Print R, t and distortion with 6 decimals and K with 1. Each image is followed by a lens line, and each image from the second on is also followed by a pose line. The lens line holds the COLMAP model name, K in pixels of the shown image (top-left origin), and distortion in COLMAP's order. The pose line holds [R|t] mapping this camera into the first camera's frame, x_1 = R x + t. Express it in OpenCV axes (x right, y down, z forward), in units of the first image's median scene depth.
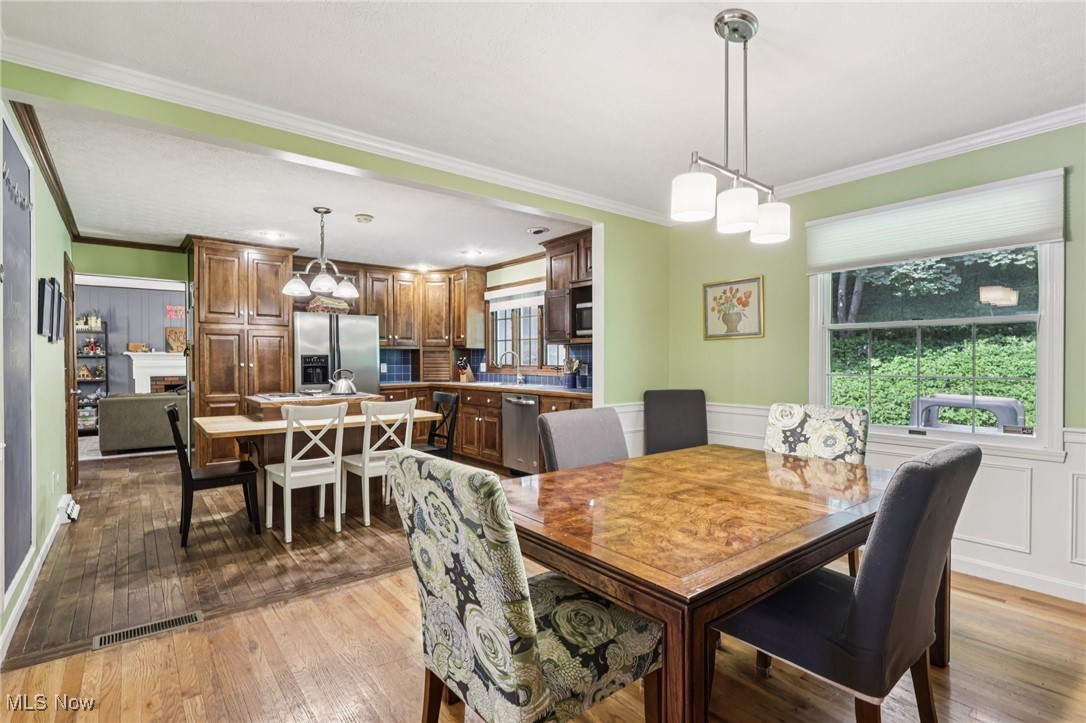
lens RADIAL K [[520.1, 0, 543.0], [0, 520.1, 361.5], [0, 0, 1]] dist [0.000643, 0.000002]
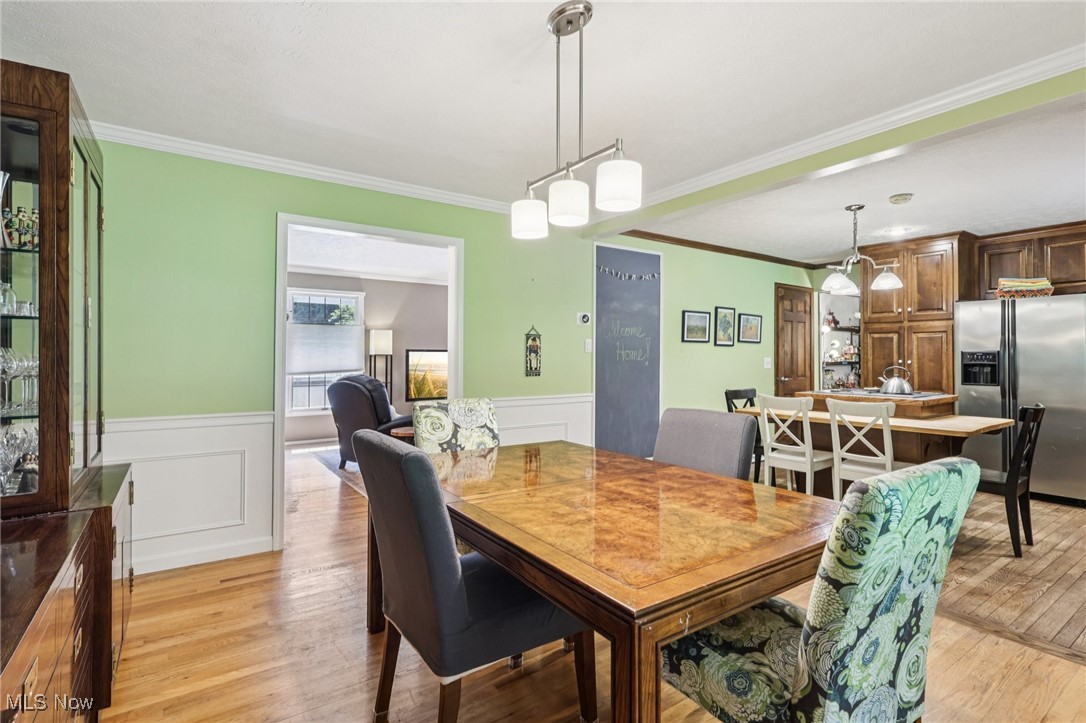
lens RADIAL K [[521.5, 0, 545.8], [0, 521.5, 348.2], [0, 0, 1]] dist [-0.000436, -0.000014]
pose [[-0.068790, -0.011791, -0.997561, 0.449810], [-0.004003, 0.999925, -0.011543, -0.004190], [0.997623, 0.003199, -0.068832, 0.345122]]
